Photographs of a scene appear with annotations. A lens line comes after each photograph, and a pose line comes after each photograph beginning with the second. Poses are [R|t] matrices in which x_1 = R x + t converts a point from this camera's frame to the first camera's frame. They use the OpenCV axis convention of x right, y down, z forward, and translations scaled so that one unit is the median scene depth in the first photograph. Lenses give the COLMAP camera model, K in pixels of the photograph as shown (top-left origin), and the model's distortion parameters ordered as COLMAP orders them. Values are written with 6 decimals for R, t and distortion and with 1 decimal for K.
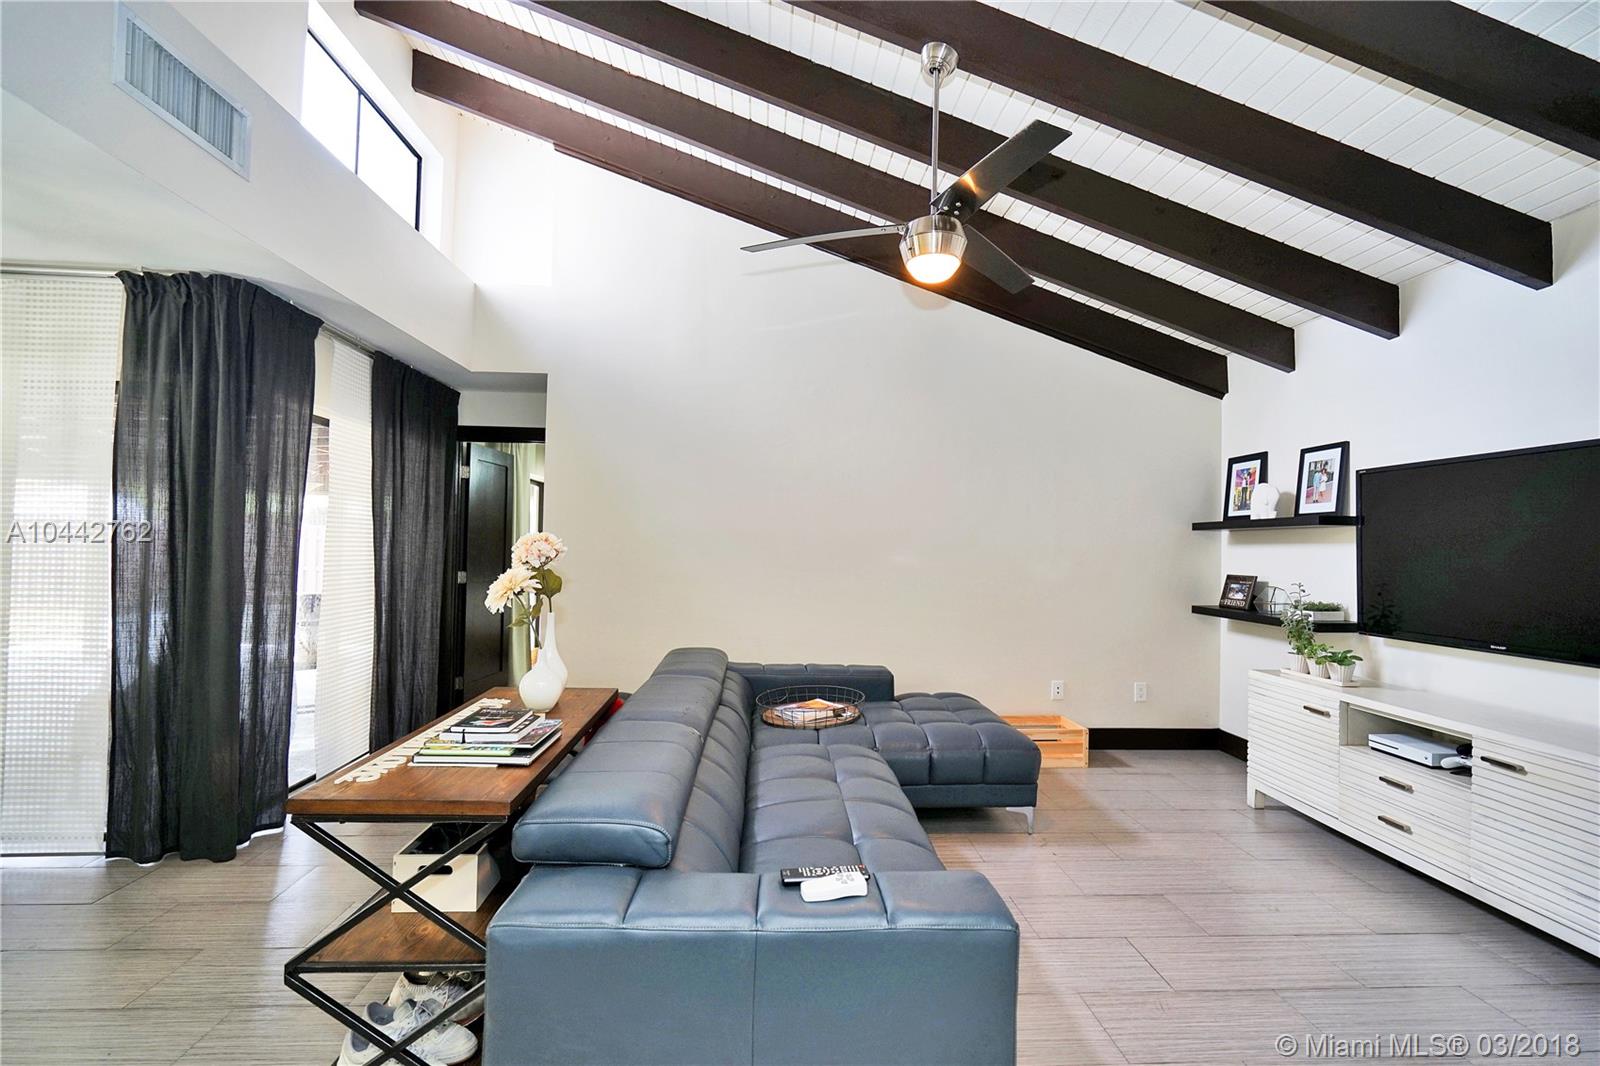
lens RADIAL K [[727.8, 0, 810.8], [0, 727.8, 531.3], [0, 0, 1]] dist [0.001886, 0.001694]
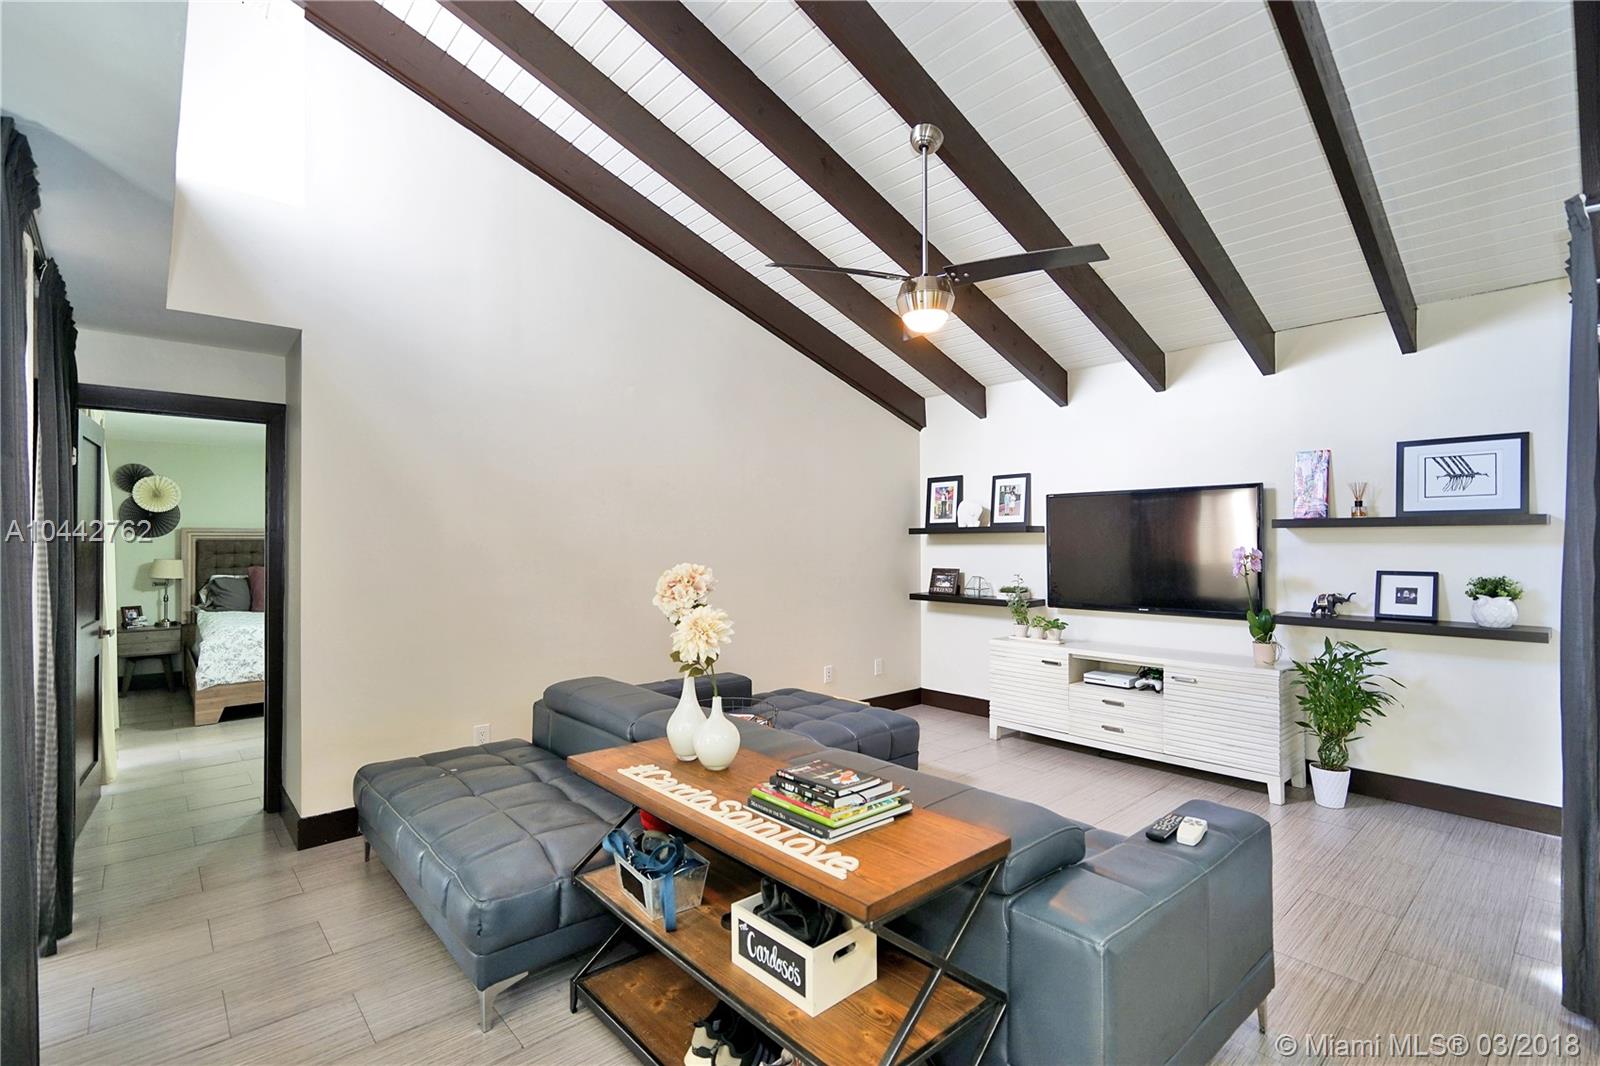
lens RADIAL K [[727.8, 0, 808.6], [0, 727.8, 539.1], [0, 0, 1]] dist [0.001886, 0.001694]
pose [[0.786085, -0.018019, 0.617856, -0.457836], [0.003122, 0.999678, 0.025184, -0.029467], [-0.618111, -0.017868, 0.785888, 0.133467]]
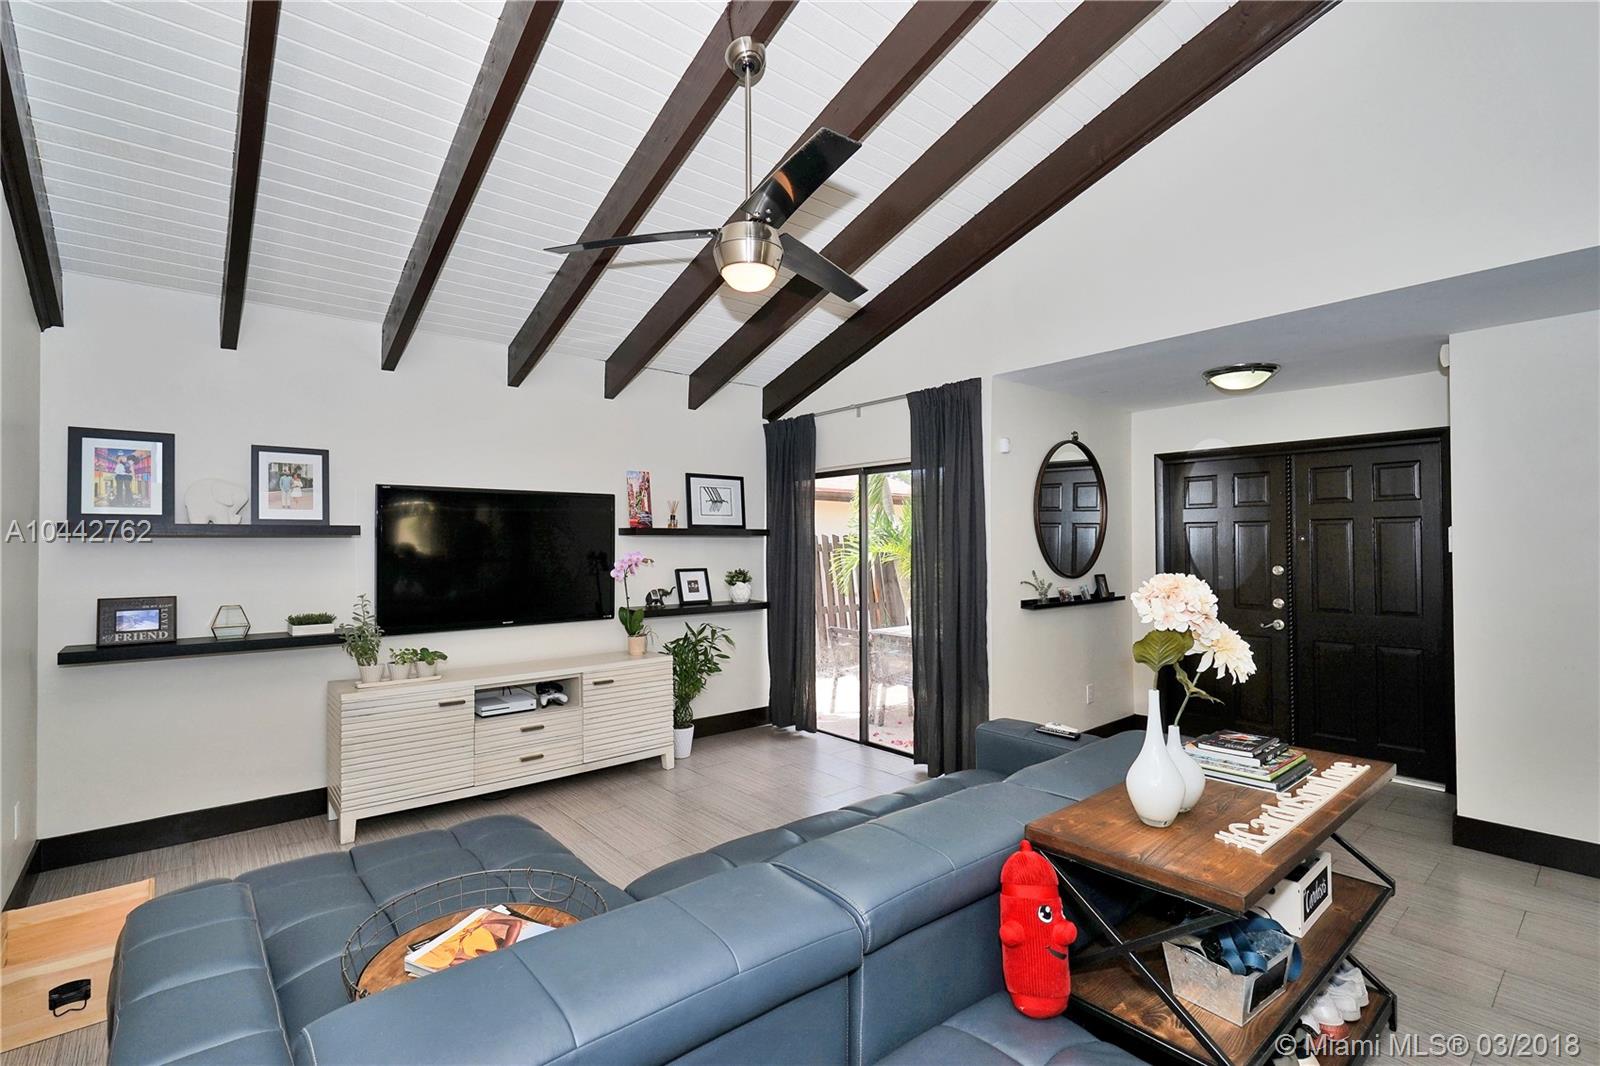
lens RADIAL K [[727.8, 0, 791.0], [0, 727.8, 537.7], [0, 0, 1]] dist [0.001886, 0.001694]
pose [[-0.575370, -0.006155, 0.817870, -0.419897], [-0.023668, 0.999678, -0.009128, -0.008875], [-0.817551, -0.024609, -0.575331, 0.981986]]
